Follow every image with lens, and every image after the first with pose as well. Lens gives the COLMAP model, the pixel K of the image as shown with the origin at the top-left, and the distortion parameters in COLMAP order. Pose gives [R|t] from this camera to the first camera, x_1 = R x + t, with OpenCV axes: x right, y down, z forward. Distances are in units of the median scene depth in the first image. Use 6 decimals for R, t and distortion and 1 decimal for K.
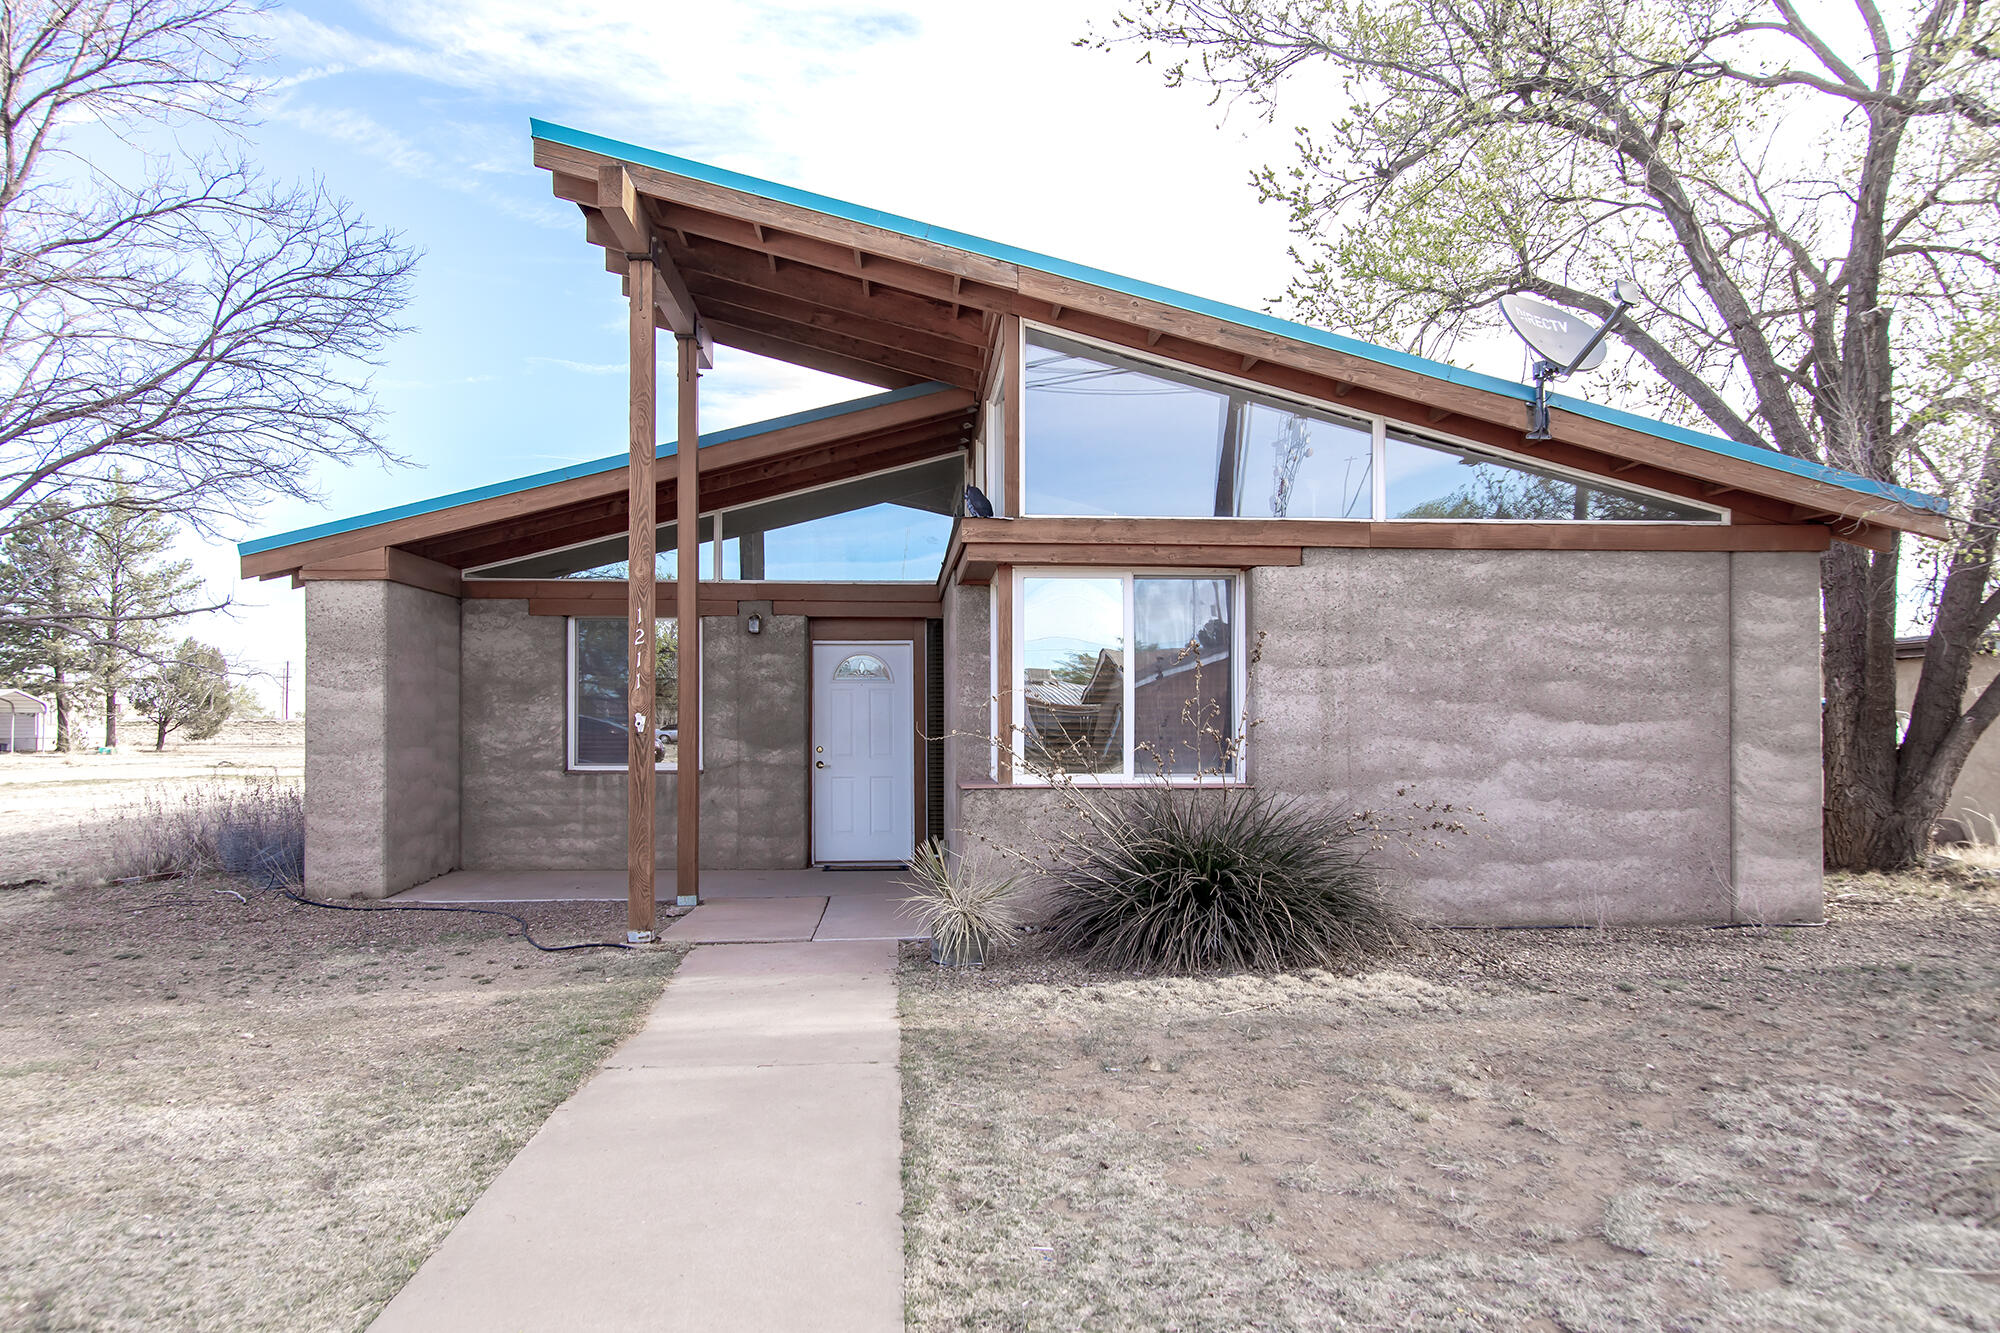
lens RADIAL K [[1518.7, 0, 916.5], [0, 1518.7, 689.7], [0, 0, 1]] dist [0.001054, 0.001734]
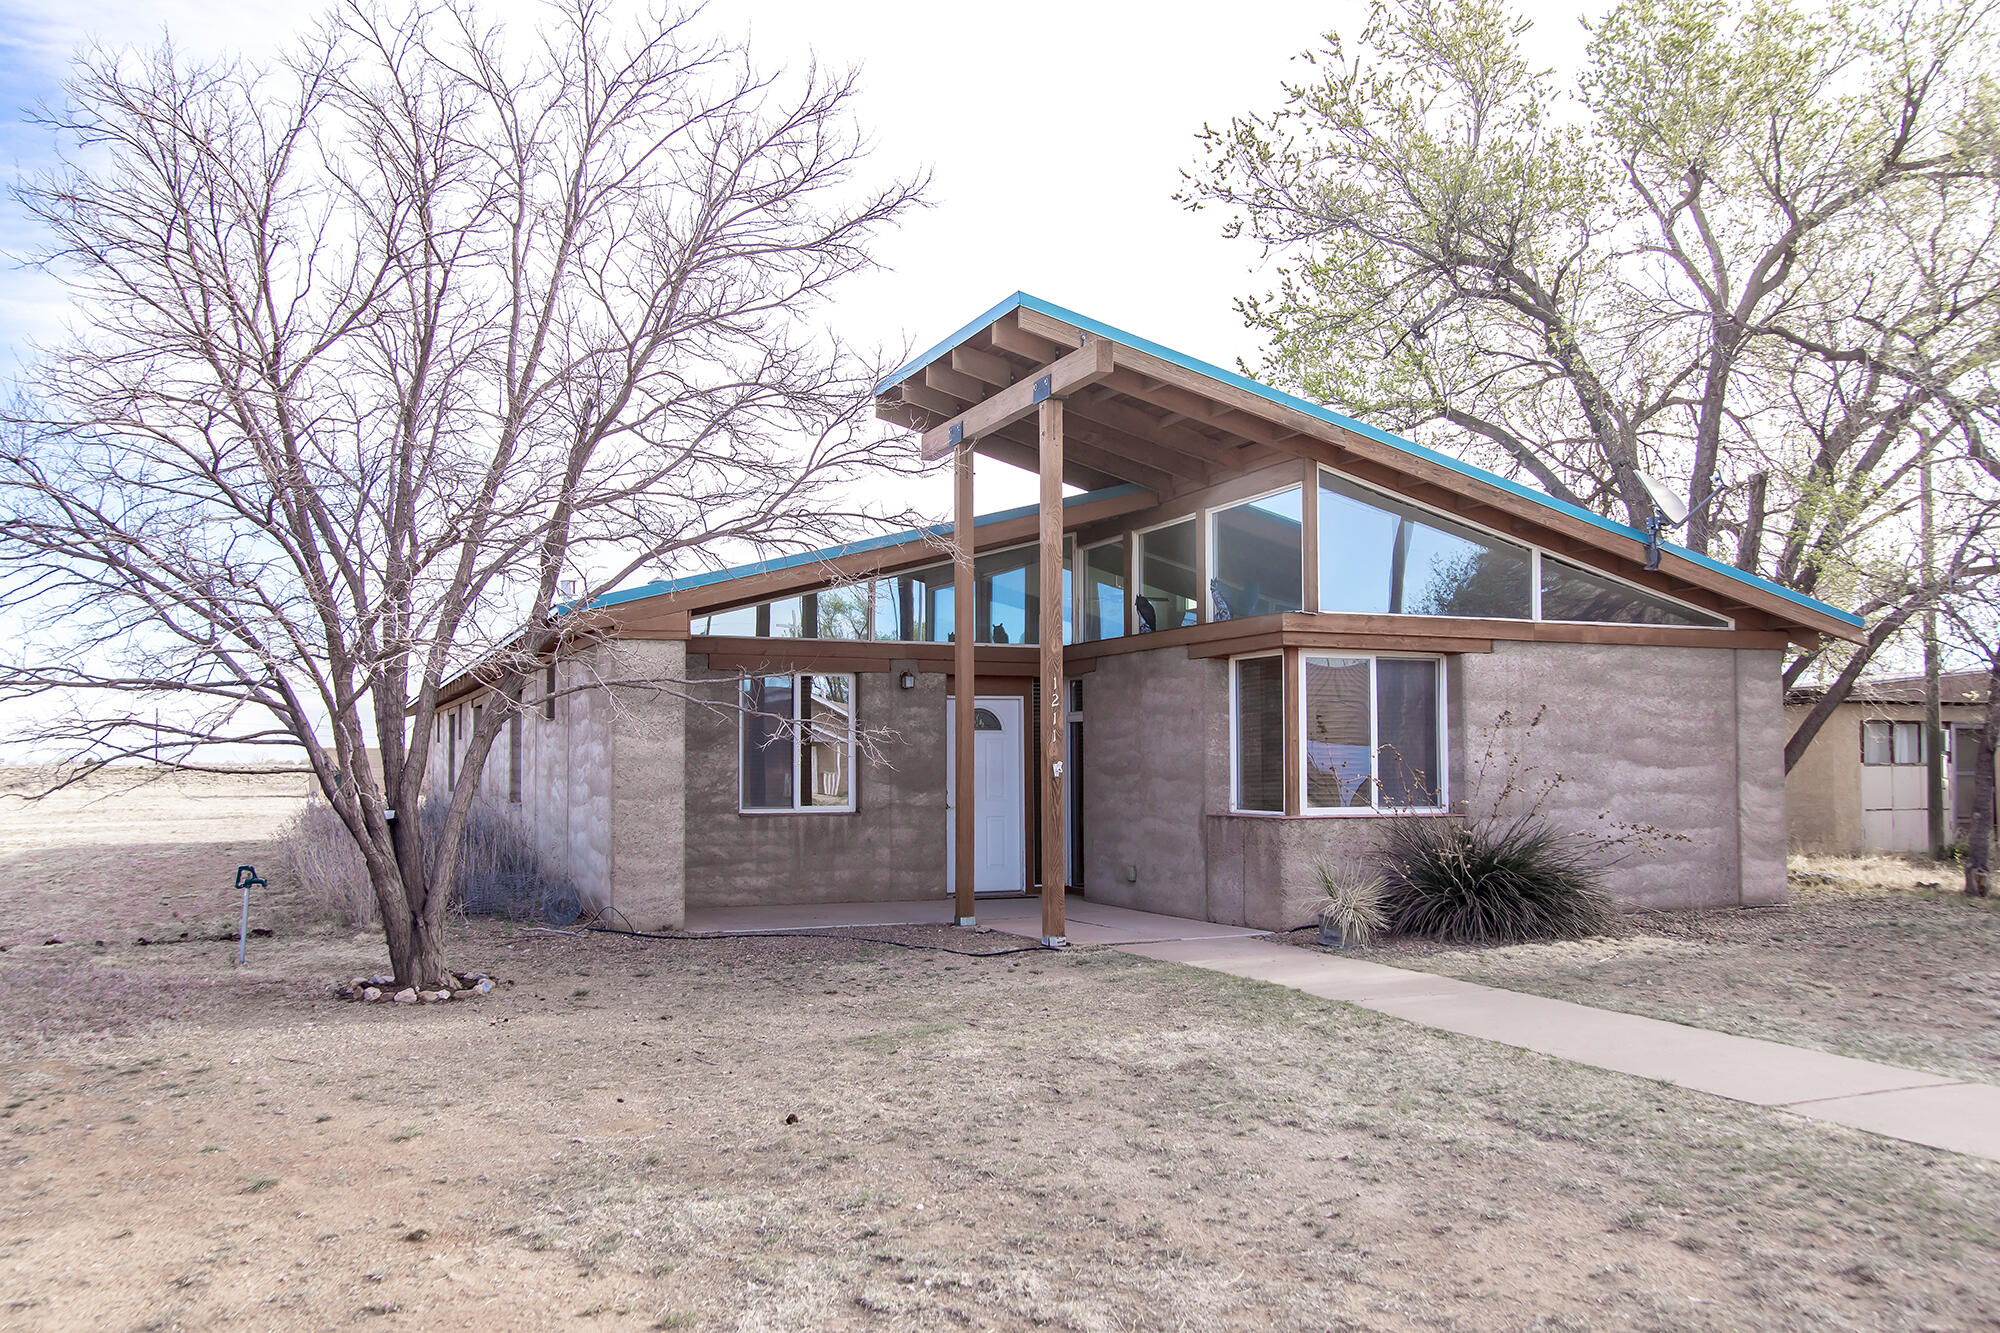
lens RADIAL K [[1693.3, 0, 998.8], [0, 1693.3, 672.5], [0, 0, 1]] dist [0.009939, 0.001504]
pose [[0.941071, 0.016382, 0.337811, -0.667945], [-0.004961, 0.999387, -0.034646, -0.008805], [-0.338172, 0.030929, 0.940576, -0.280141]]
